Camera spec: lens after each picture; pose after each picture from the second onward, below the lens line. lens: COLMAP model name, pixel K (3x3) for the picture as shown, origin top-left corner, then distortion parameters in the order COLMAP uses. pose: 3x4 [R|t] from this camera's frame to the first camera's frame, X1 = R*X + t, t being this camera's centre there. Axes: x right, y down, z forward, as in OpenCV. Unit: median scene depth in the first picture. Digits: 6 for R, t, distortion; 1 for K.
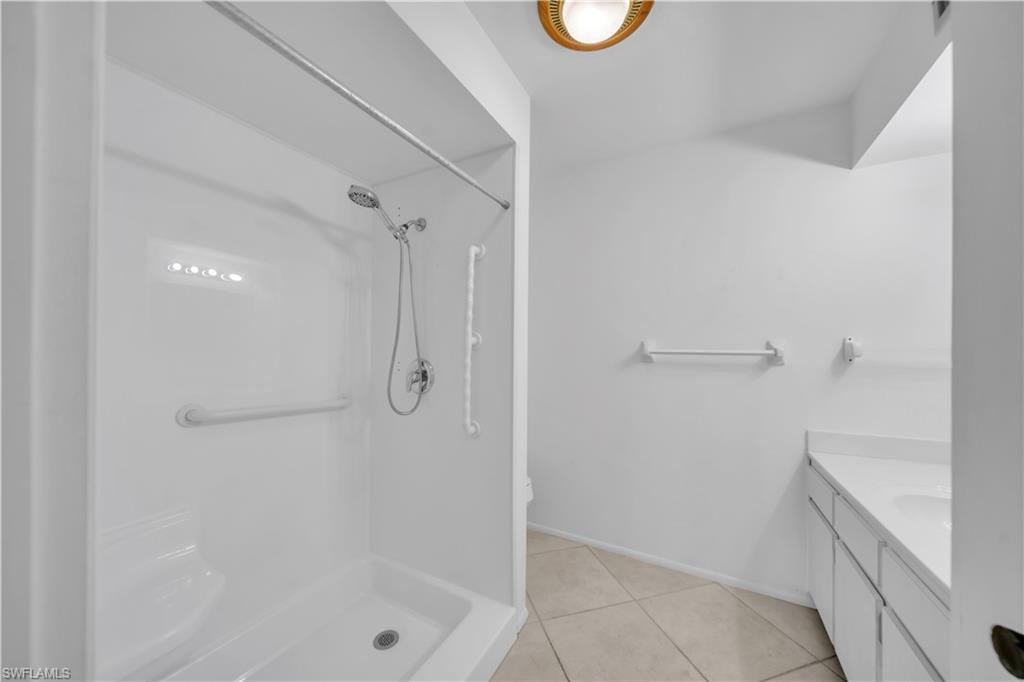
lens RADIAL K [[354.4, 0, 512.7], [0, 354.4, 346.6], [0, 0, 1]] dist [0.000239, -0.000324]
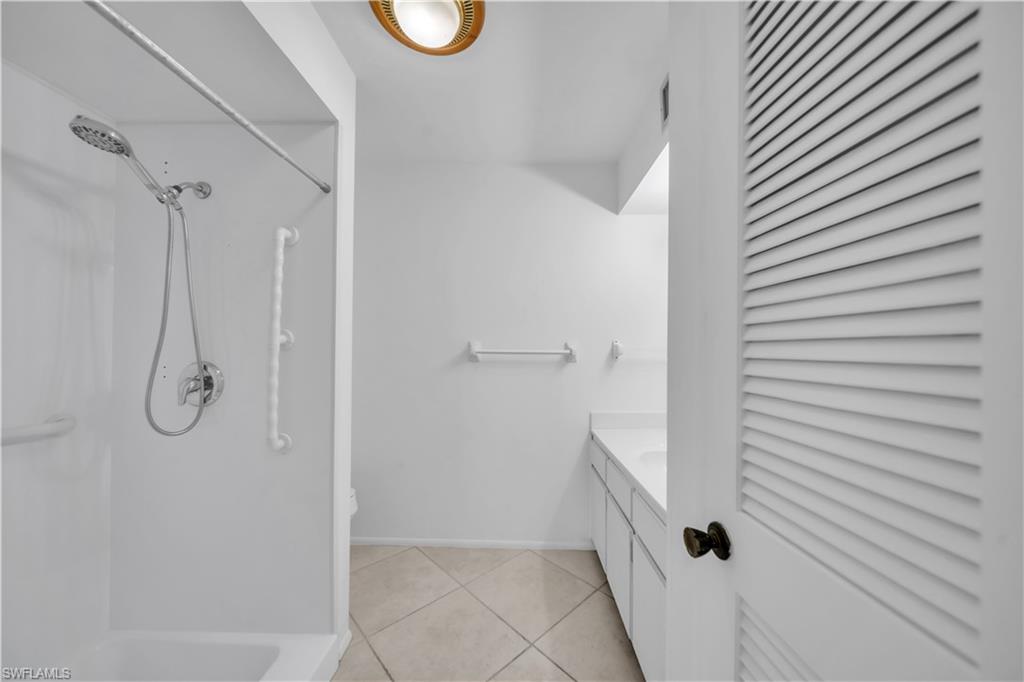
lens RADIAL K [[354.4, 0, 512.7], [0, 354.4, 346.6], [0, 0, 1]] dist [0.000239, -0.000324]
pose [[0.889720, 0.003868, 0.456491, -0.007201], [-0.003685, 0.999992, -0.001290, -0.000174], [-0.456493, -0.000535, 0.889727, -0.012881]]
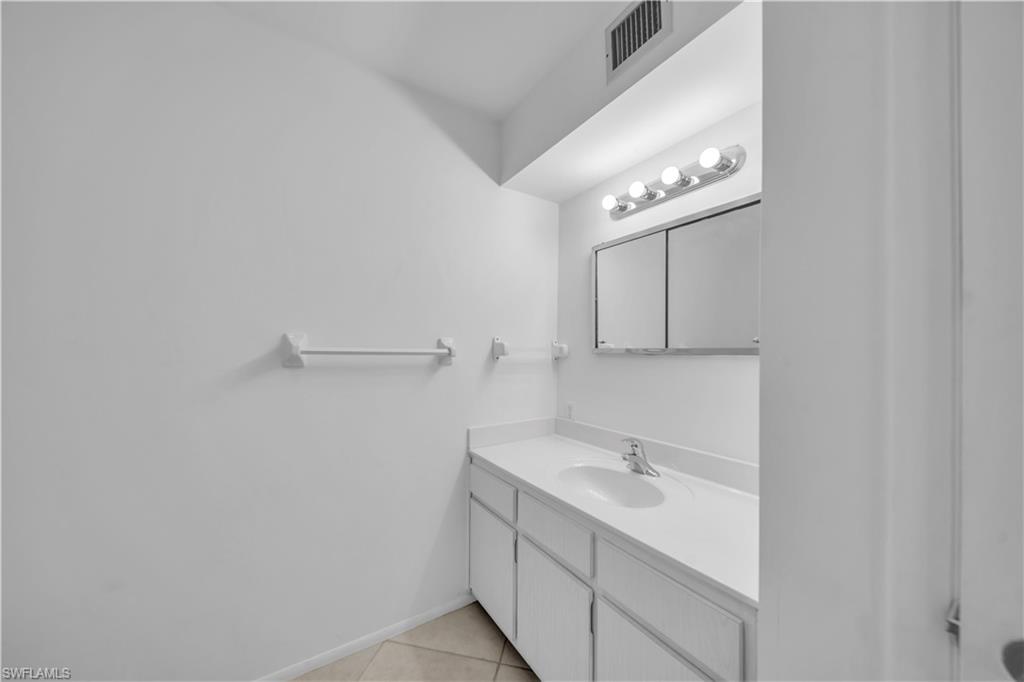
lens RADIAL K [[354.4, 0, 512.7], [0, 354.4, 346.6], [0, 0, 1]] dist [0.000239, -0.000324]
pose [[0.467083, 0.005508, 0.884196, 0.000861], [-0.015485, 0.999878, 0.001951, -0.000634], [-0.884078, -0.014603, 0.467112, 0.423497]]
